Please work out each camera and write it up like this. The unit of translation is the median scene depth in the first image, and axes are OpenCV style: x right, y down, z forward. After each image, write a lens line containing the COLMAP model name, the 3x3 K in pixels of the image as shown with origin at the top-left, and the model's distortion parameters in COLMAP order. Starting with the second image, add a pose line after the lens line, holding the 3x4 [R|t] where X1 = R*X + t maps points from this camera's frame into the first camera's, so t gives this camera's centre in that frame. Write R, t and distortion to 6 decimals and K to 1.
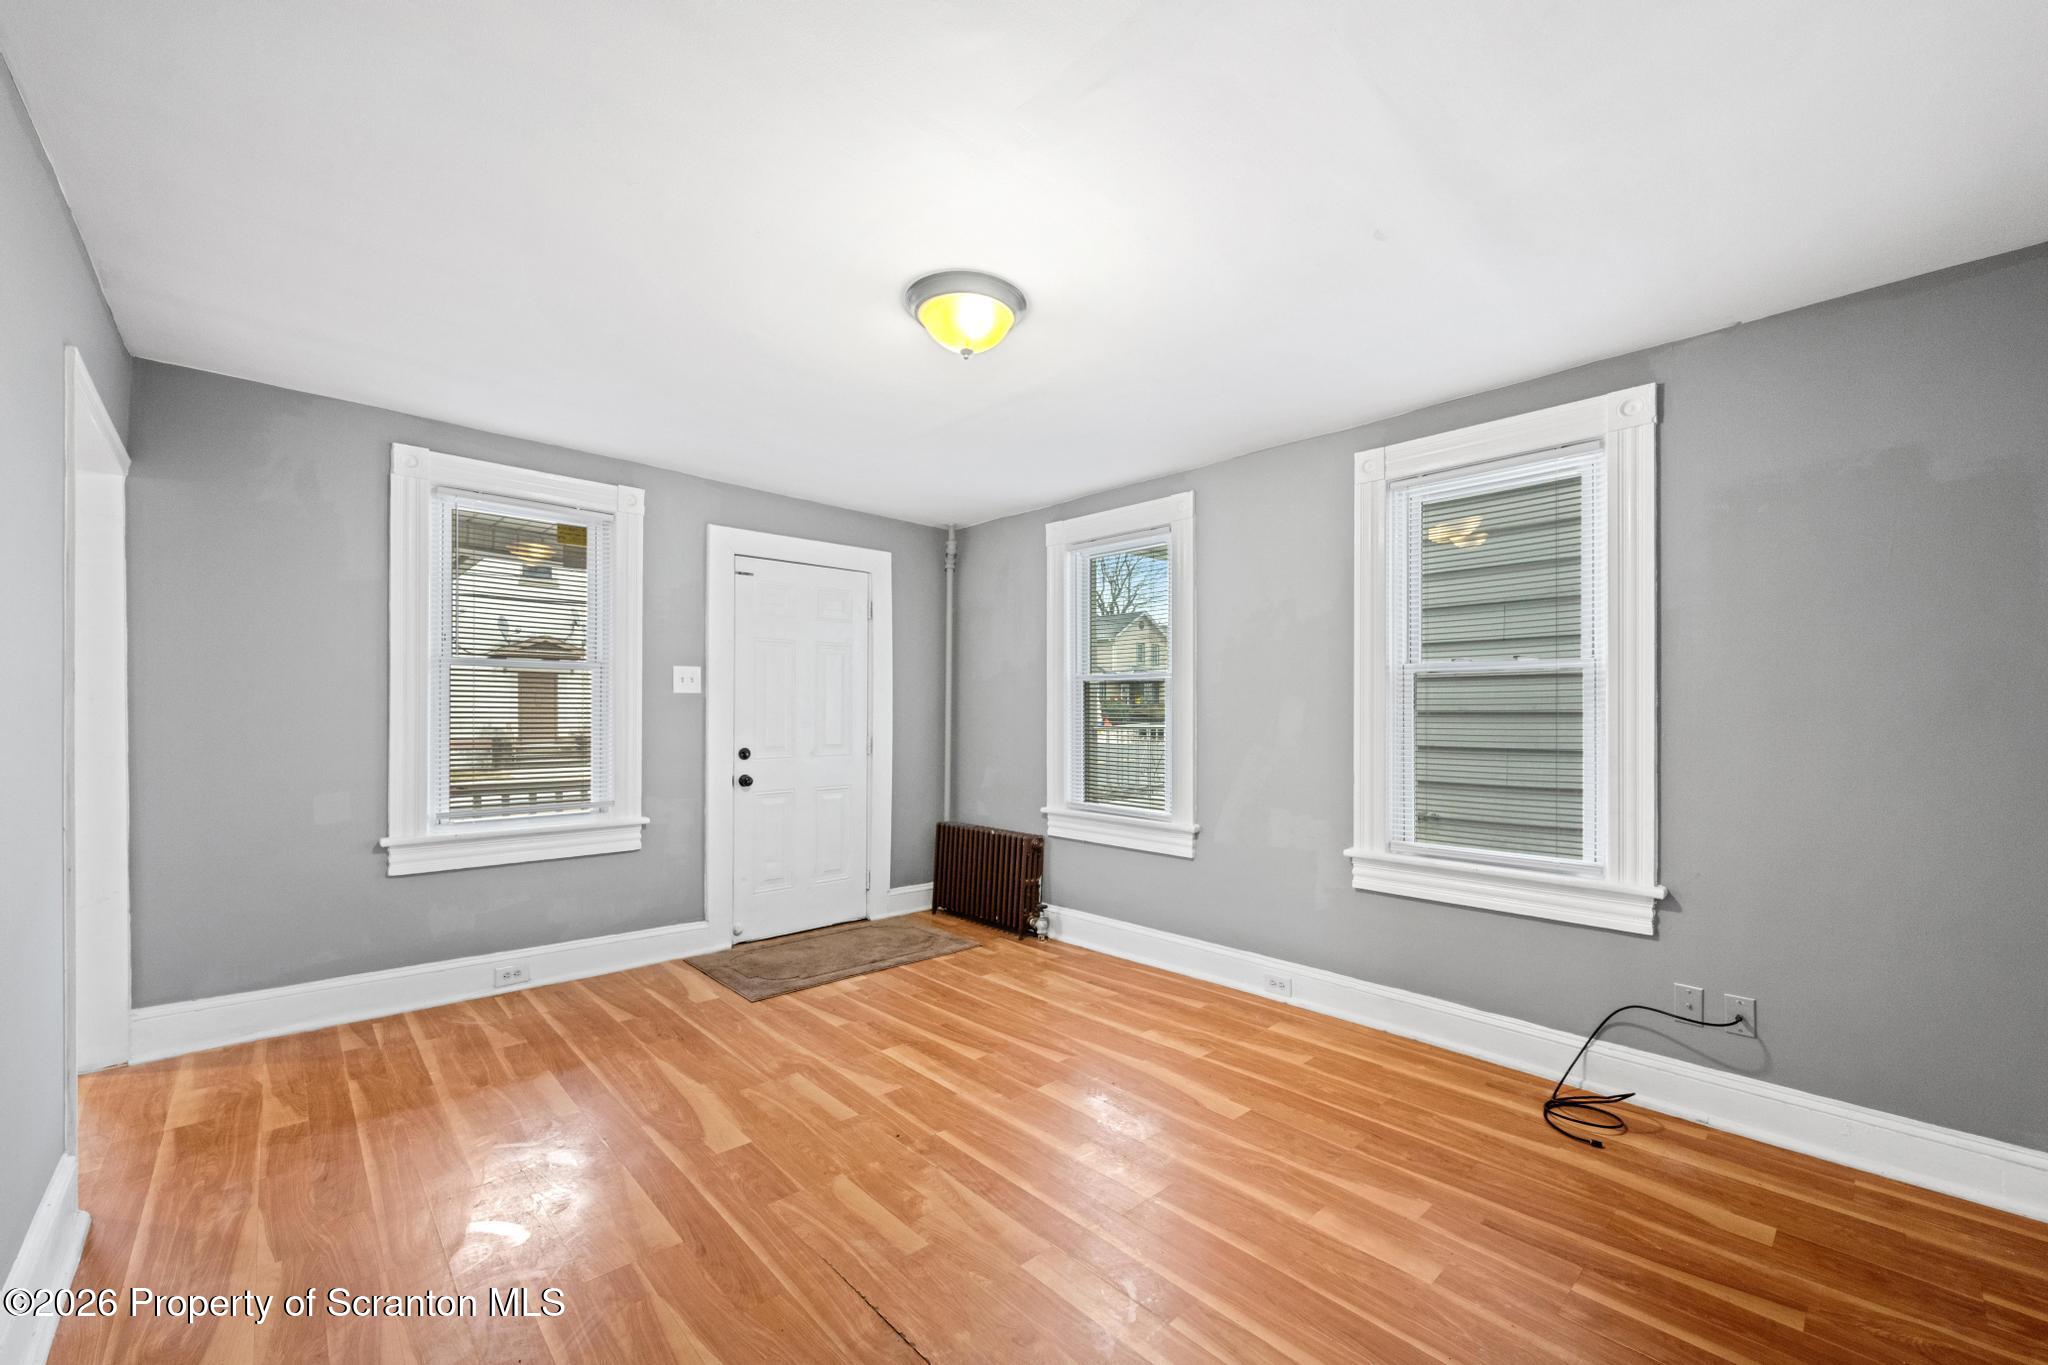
lens RADIAL K [[801.9, 0, 1030.2], [0, 801.9, 715.0], [0, 0, 1]] dist [-0.000615, -0.000385]
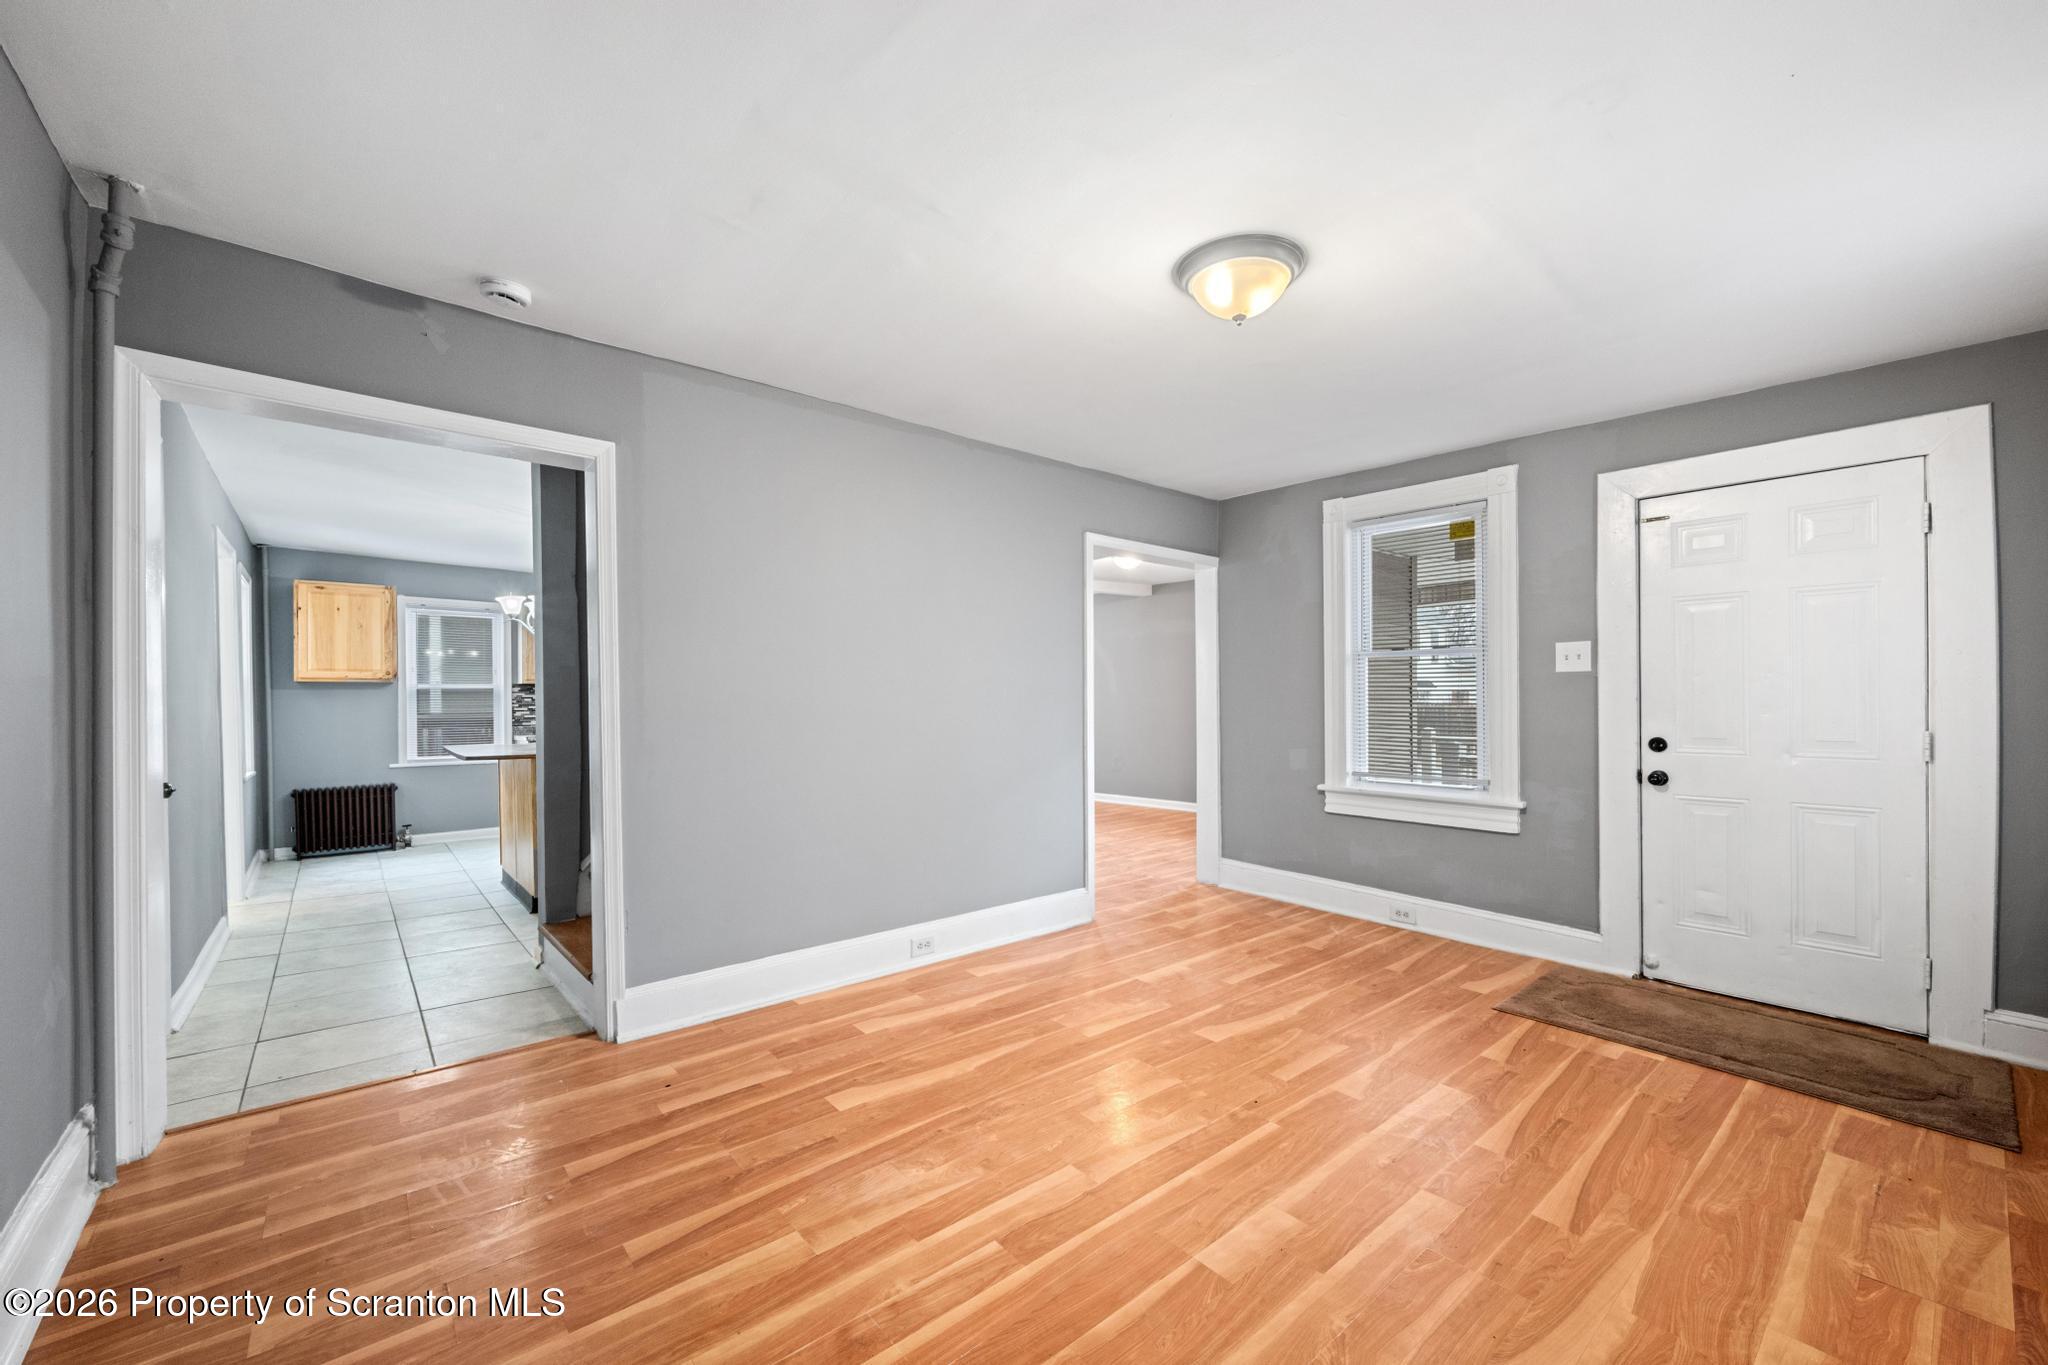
lens RADIAL K [[801.9, 0, 1022.6], [0, 801.9, 703.6], [0, 0, 1]] dist [-0.000615, -0.000385]
pose [[-0.043419, 0.003191, -0.999052, 0.776346], [-0.003258, 0.999989, 0.003335, 0.011779], [0.999052, 0.003400, -0.043409, 0.662634]]
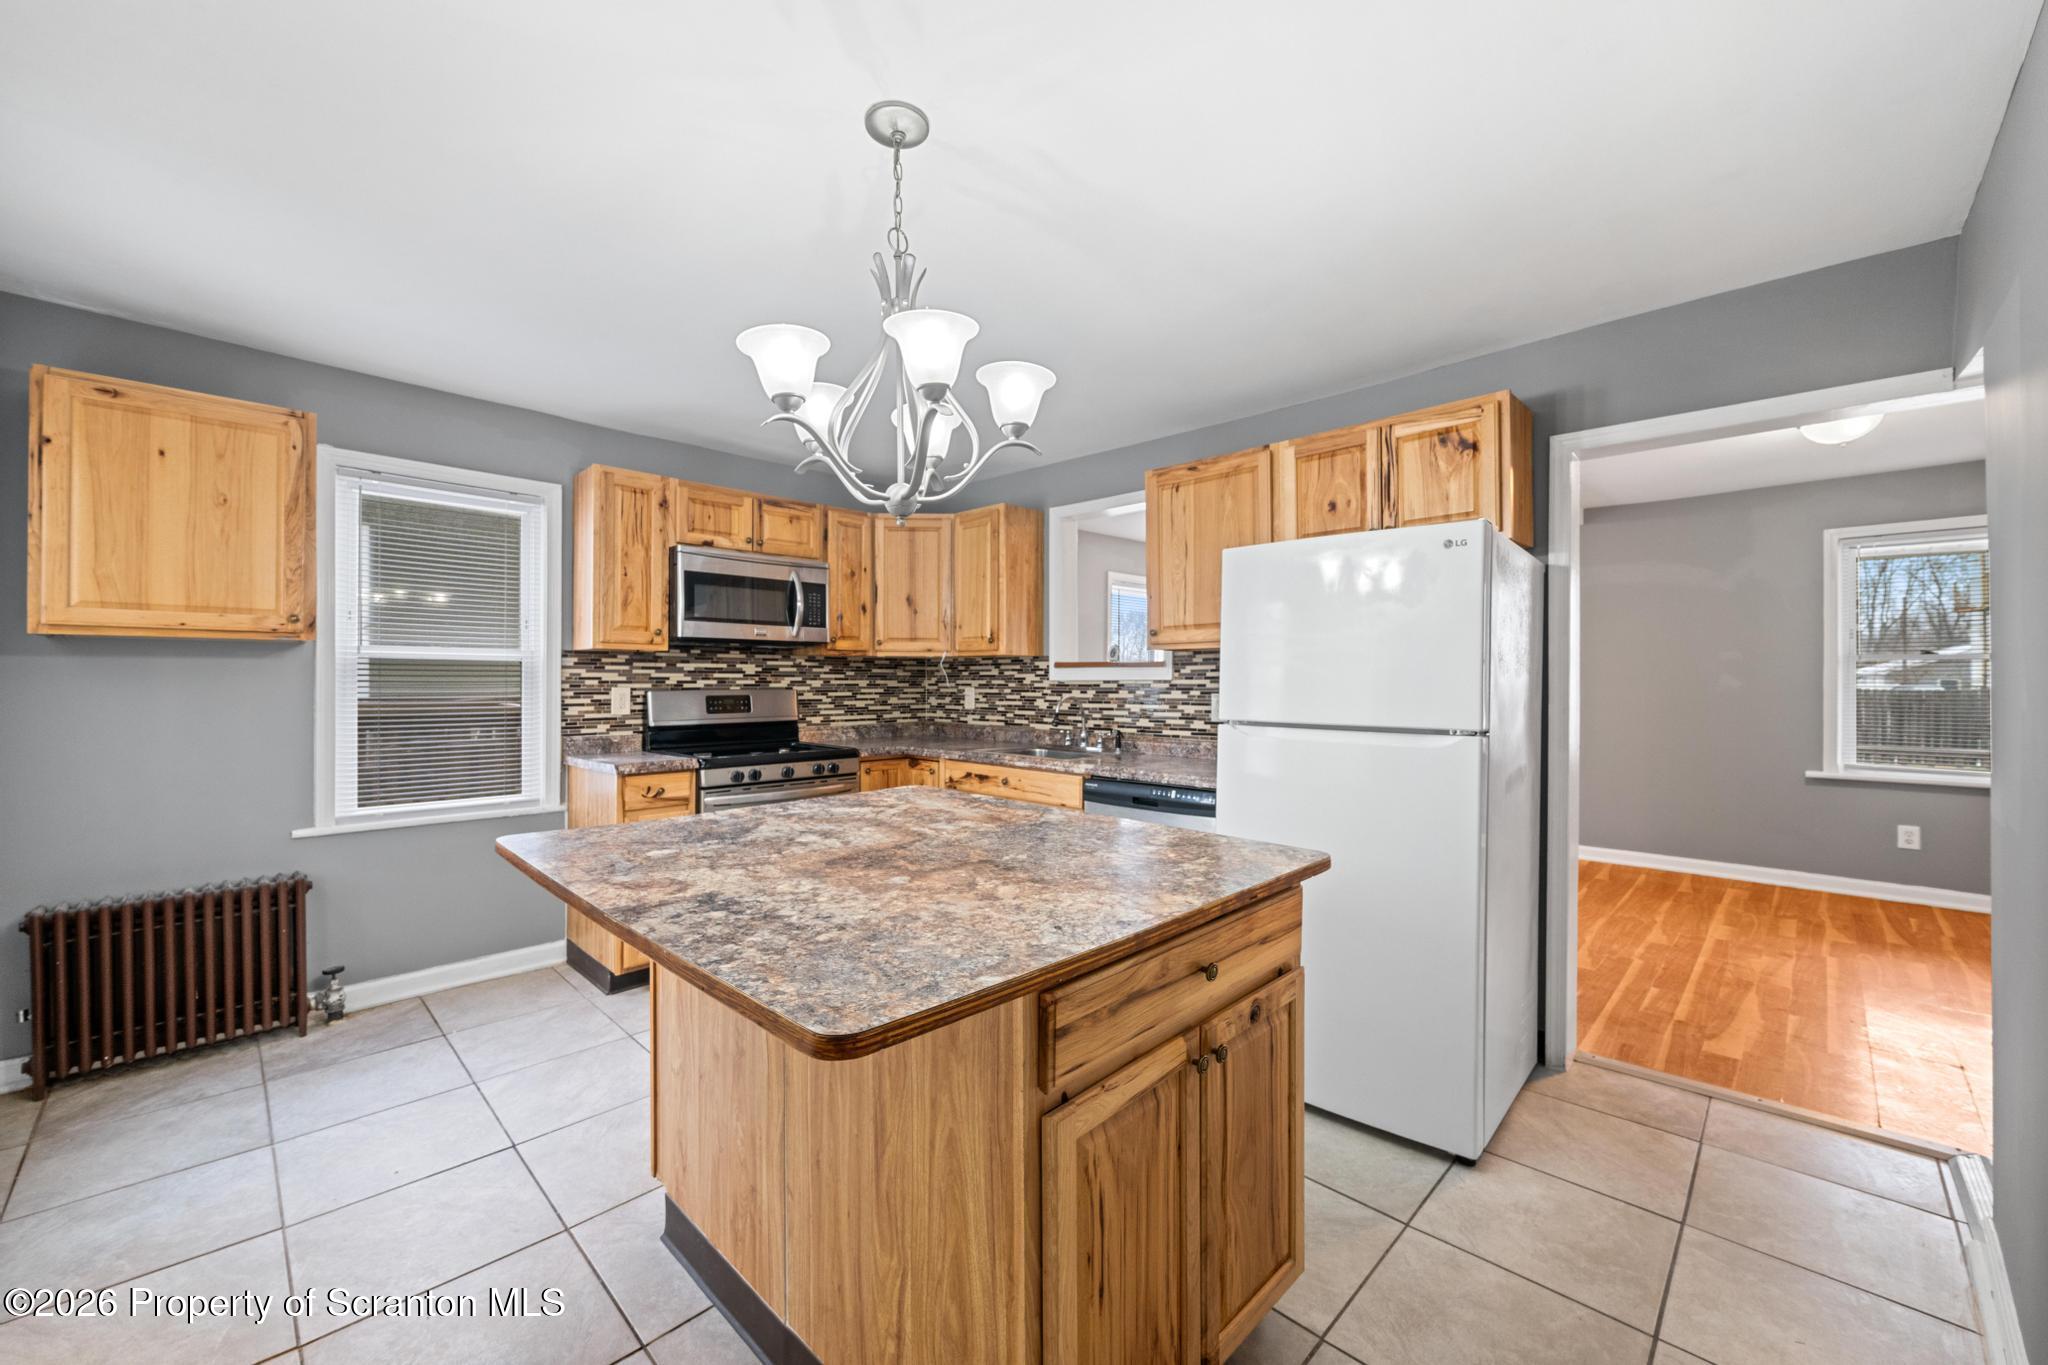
lens RADIAL K [[801.9, 0, 1035.1], [0, 801.9, 679.6], [0, 0, 1]] dist [-0.000615, -0.000385]
pose [[0.045229, -0.004347, -0.998967, 0.662977], [-0.009754, 0.999941, -0.004793, 0.011410], [0.998929, 0.009960, 0.045183, 0.562868]]
